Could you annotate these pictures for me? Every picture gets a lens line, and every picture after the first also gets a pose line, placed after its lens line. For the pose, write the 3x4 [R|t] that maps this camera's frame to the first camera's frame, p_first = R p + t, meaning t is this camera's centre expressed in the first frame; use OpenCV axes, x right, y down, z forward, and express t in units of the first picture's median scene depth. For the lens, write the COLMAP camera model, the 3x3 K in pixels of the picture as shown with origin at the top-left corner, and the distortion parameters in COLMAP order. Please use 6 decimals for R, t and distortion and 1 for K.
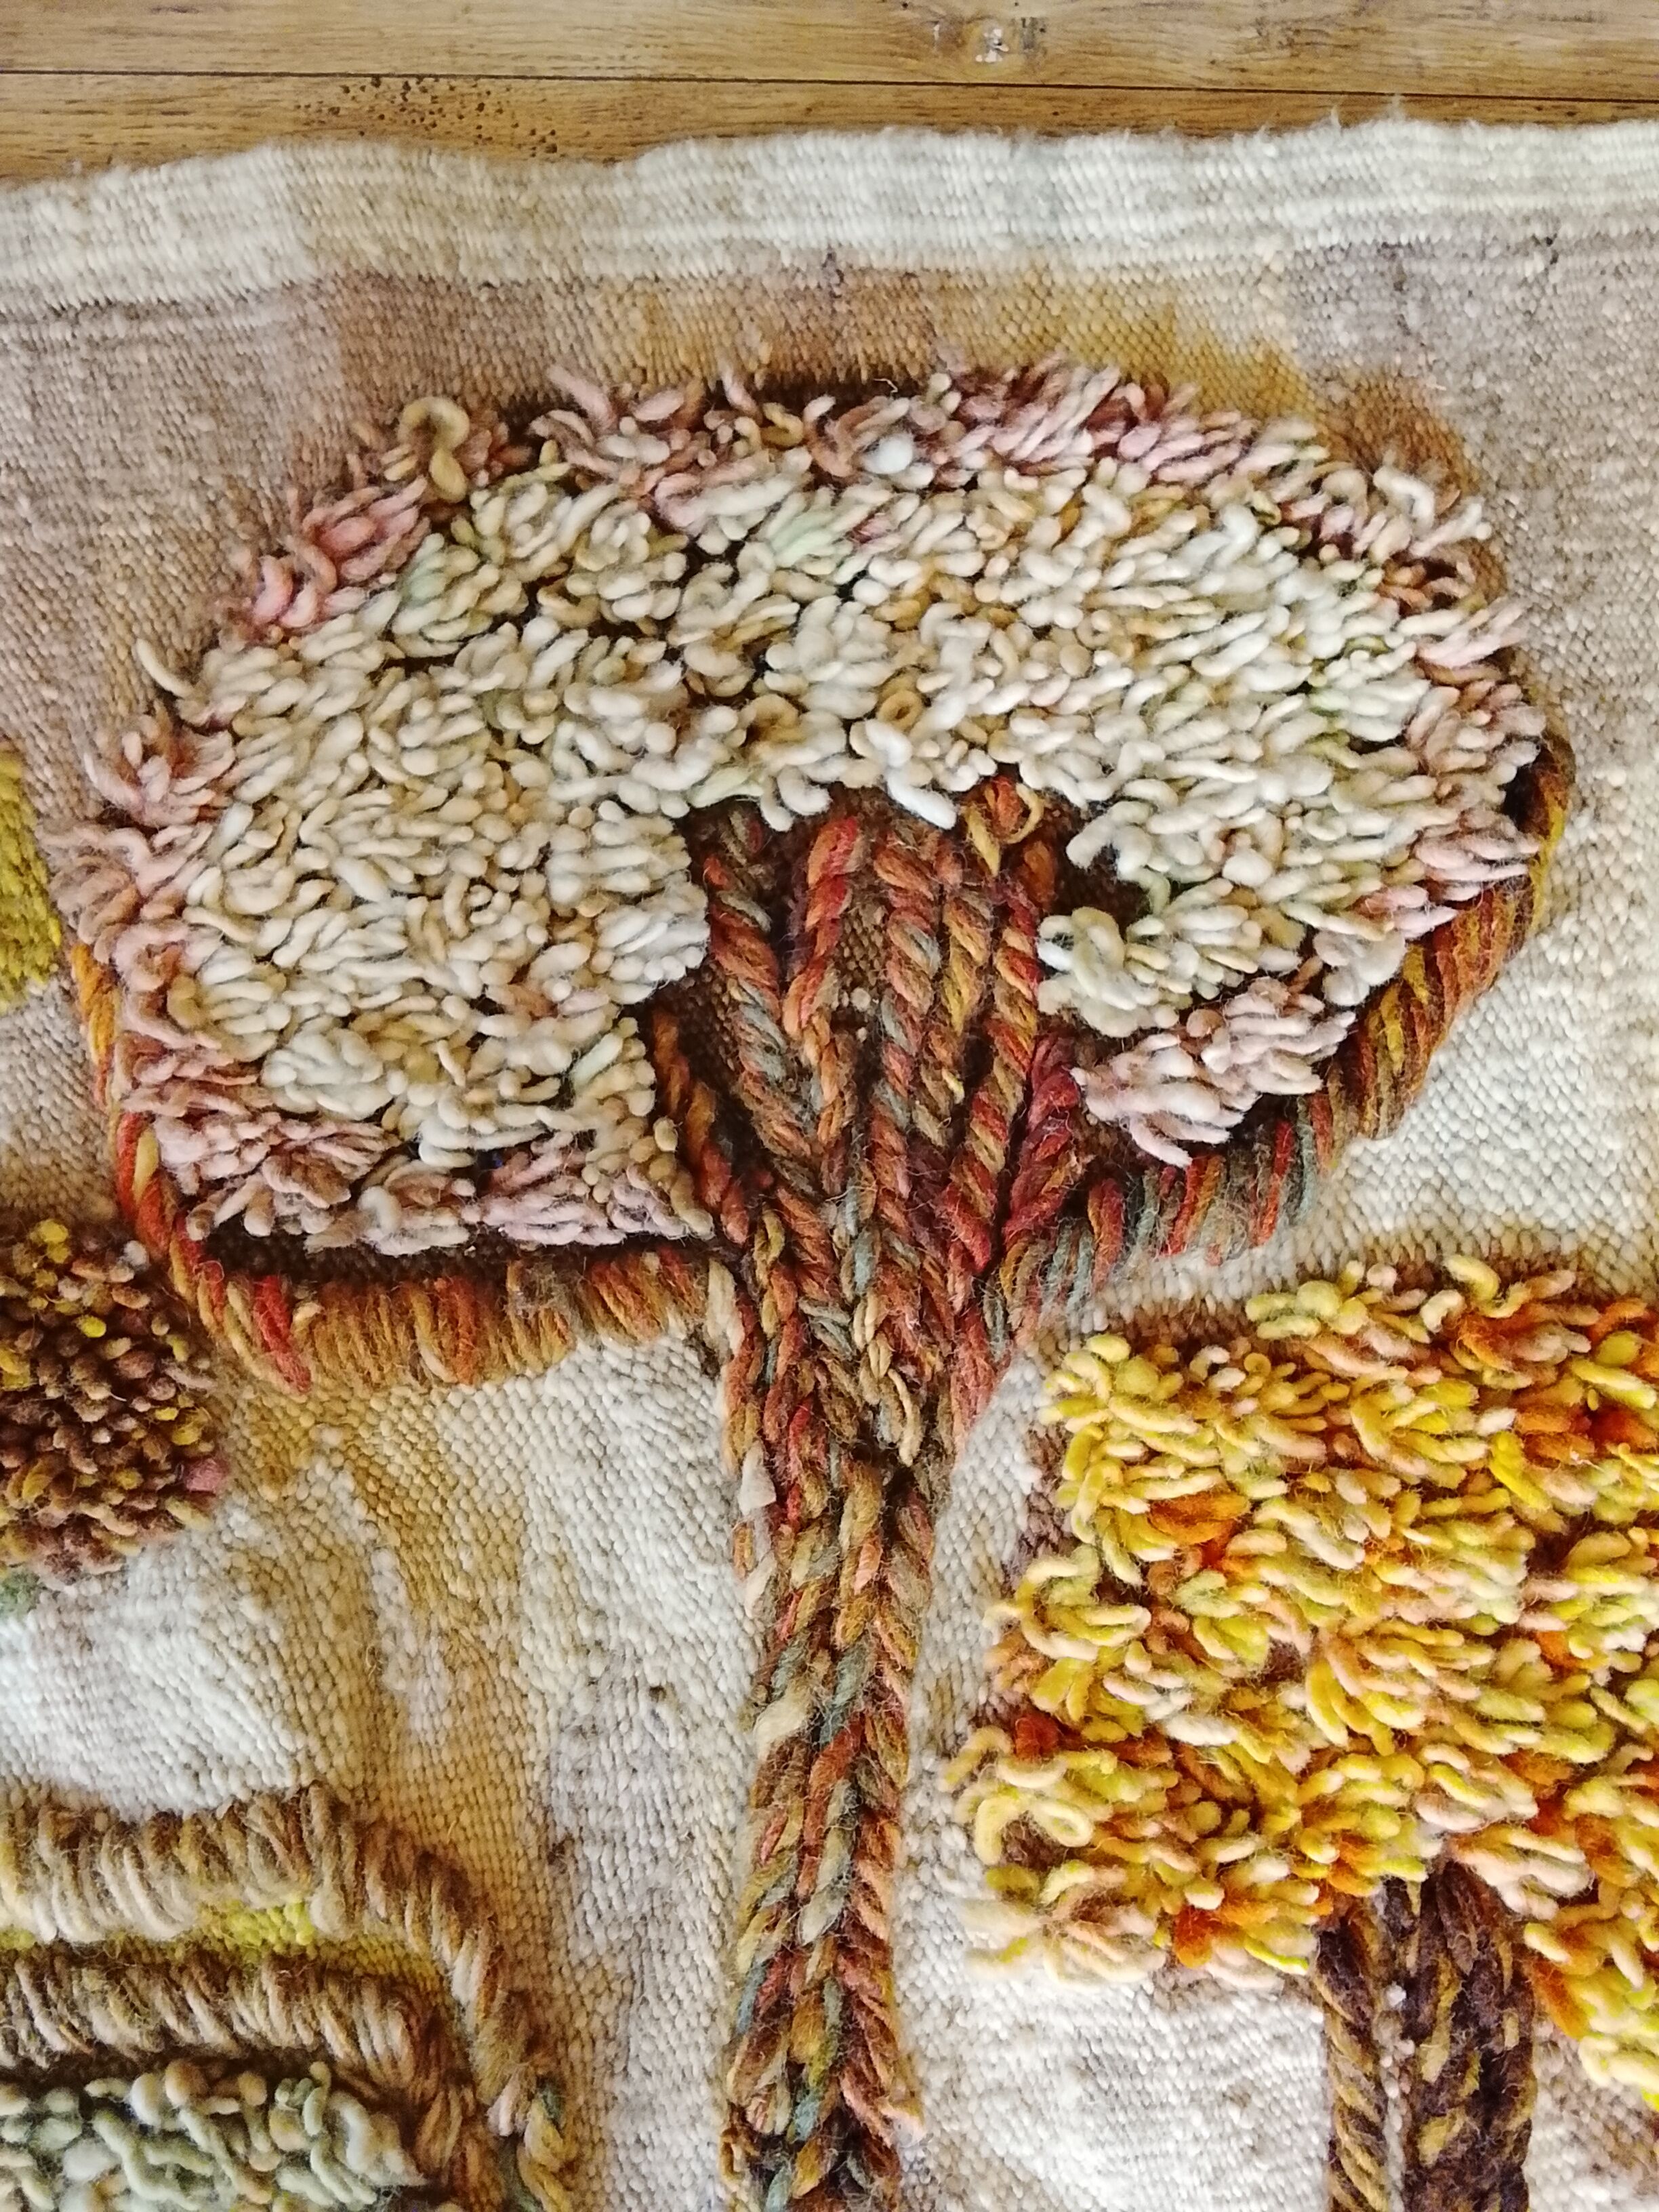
lens RADIAL K [[1673.9, 0, 827.4], [0, 1673.9, 1136.2], [0, 0, 1]] dist [0.070360, -0.112442]
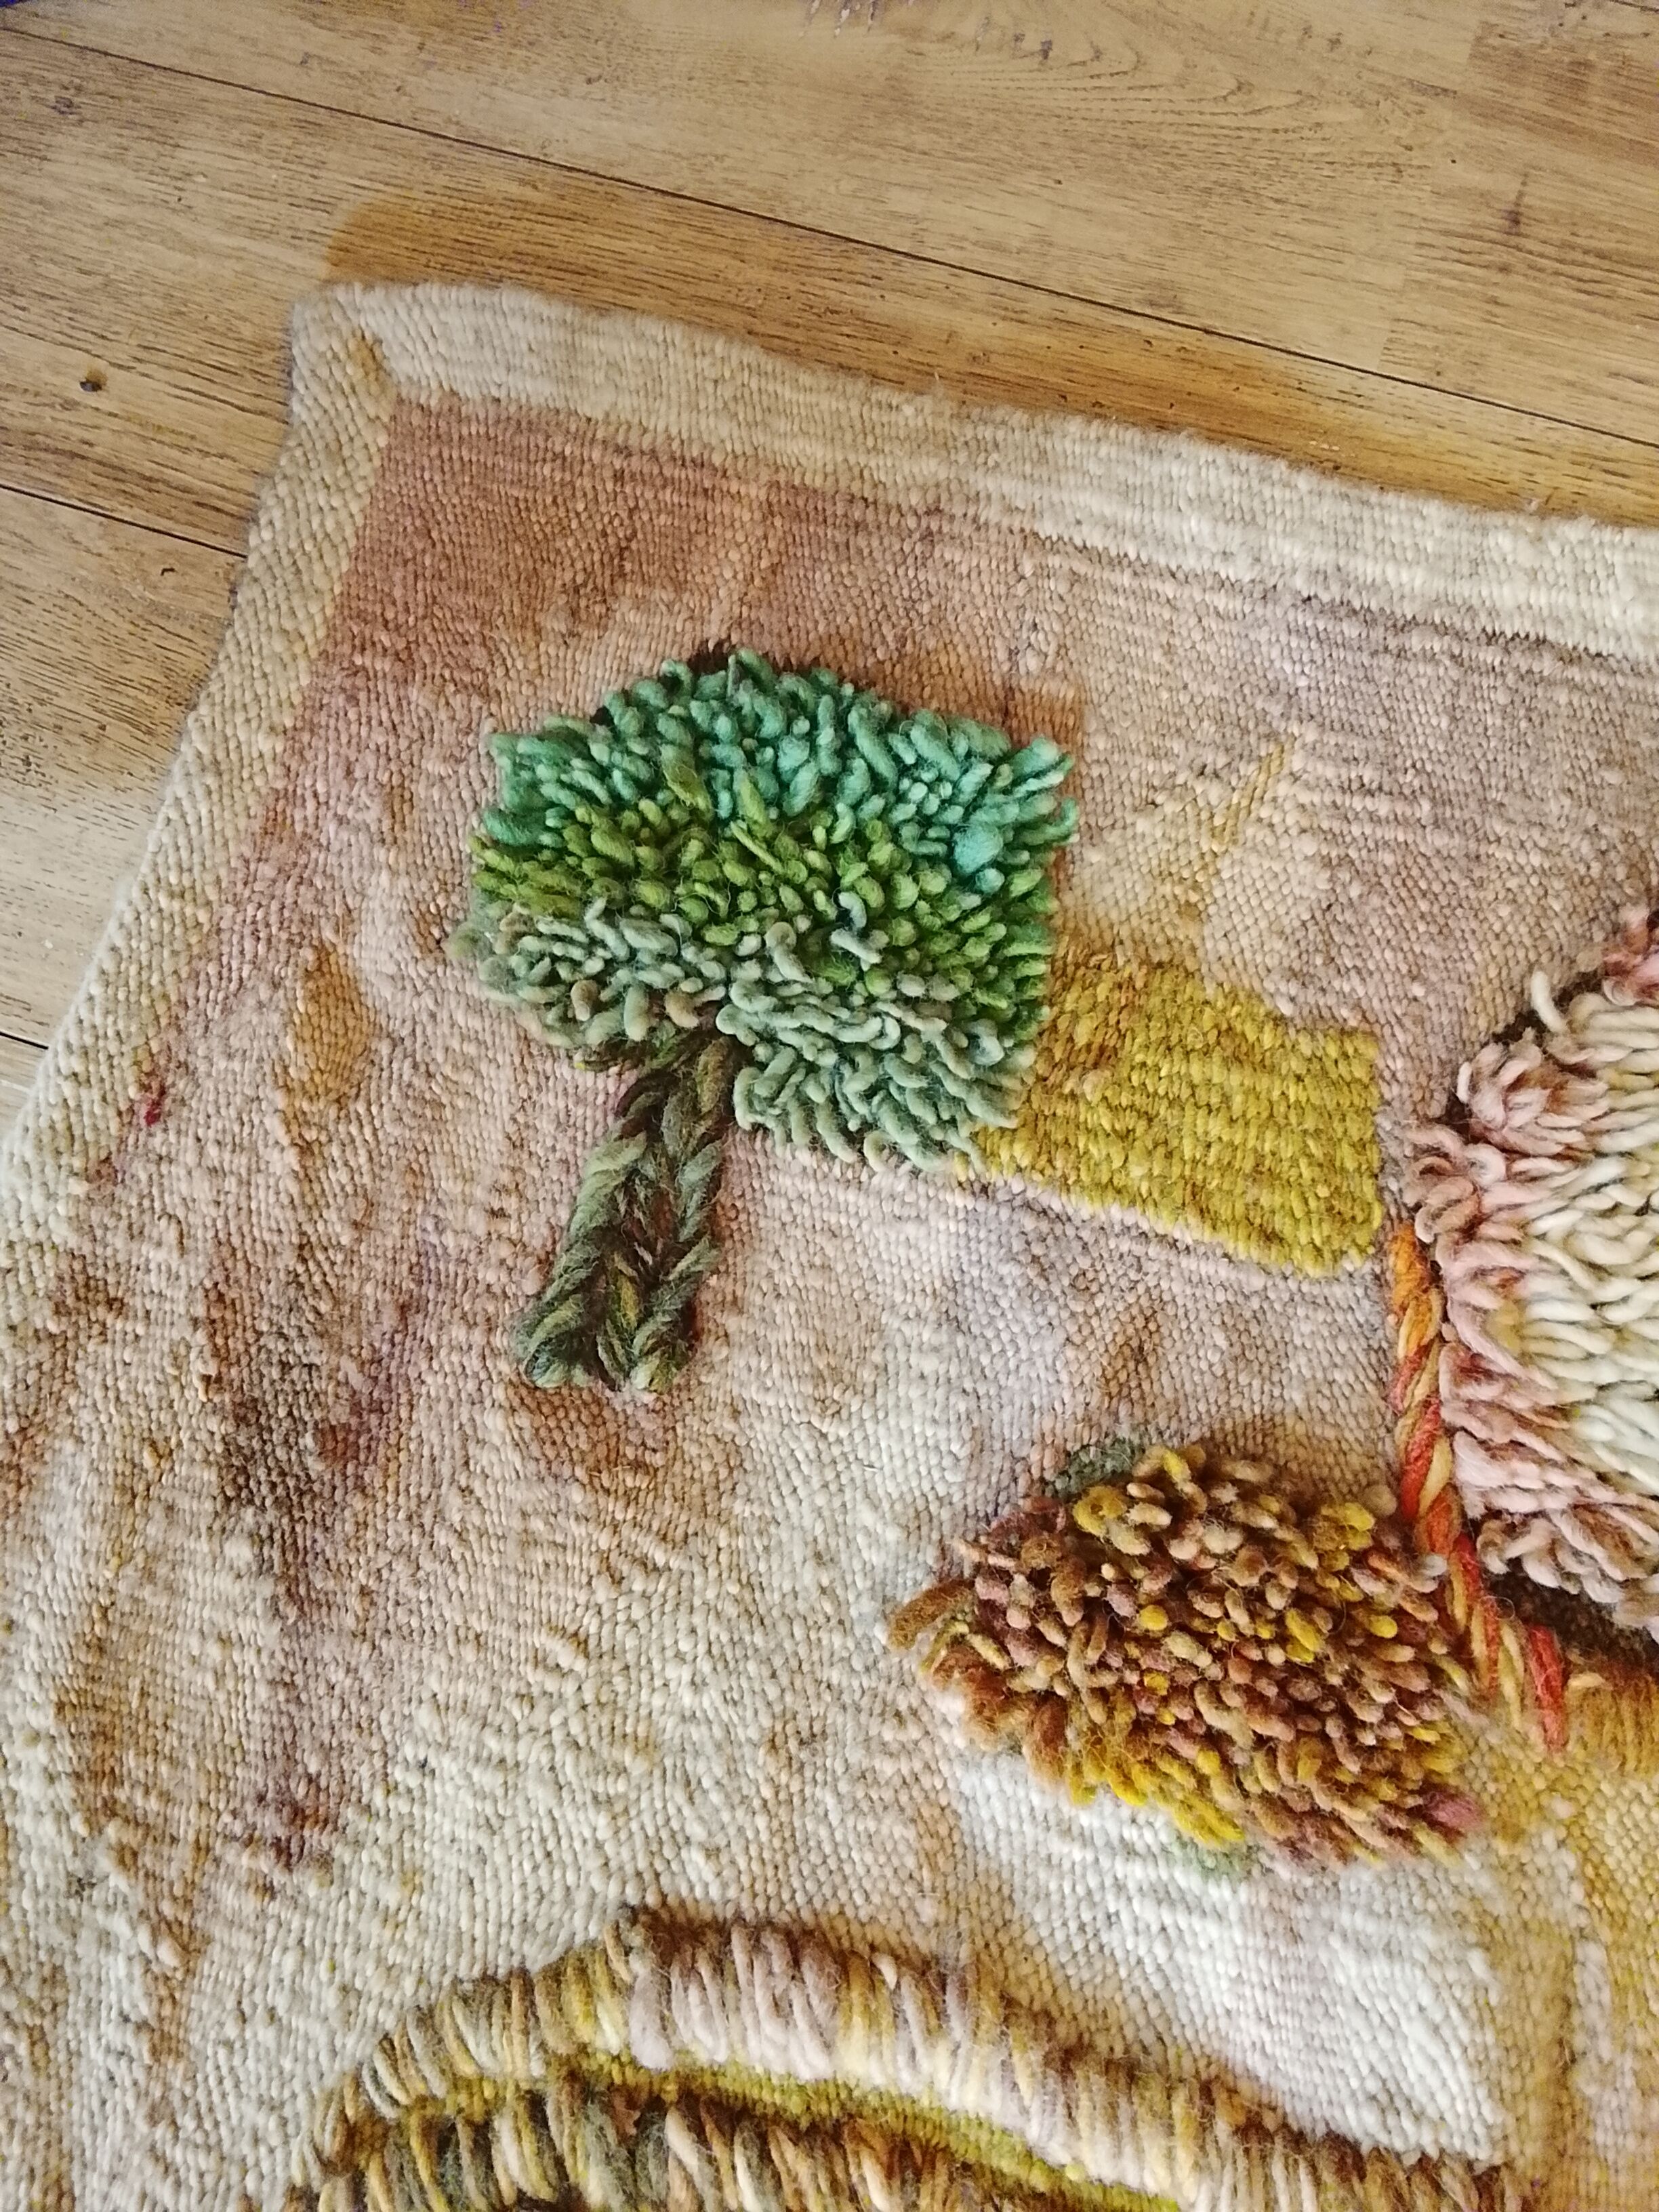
lens RADIAL K [[1673.9, 0, 827.4], [0, 1673.9, 1136.2], [0, 0, 1]] dist [0.070360, -0.112442]
pose [[0.944016, 0.294508, -0.148654, -0.667251], [-0.306095, 0.949997, -0.061735, -0.001108], [0.123040, 0.103781, 0.986960, -0.064621]]
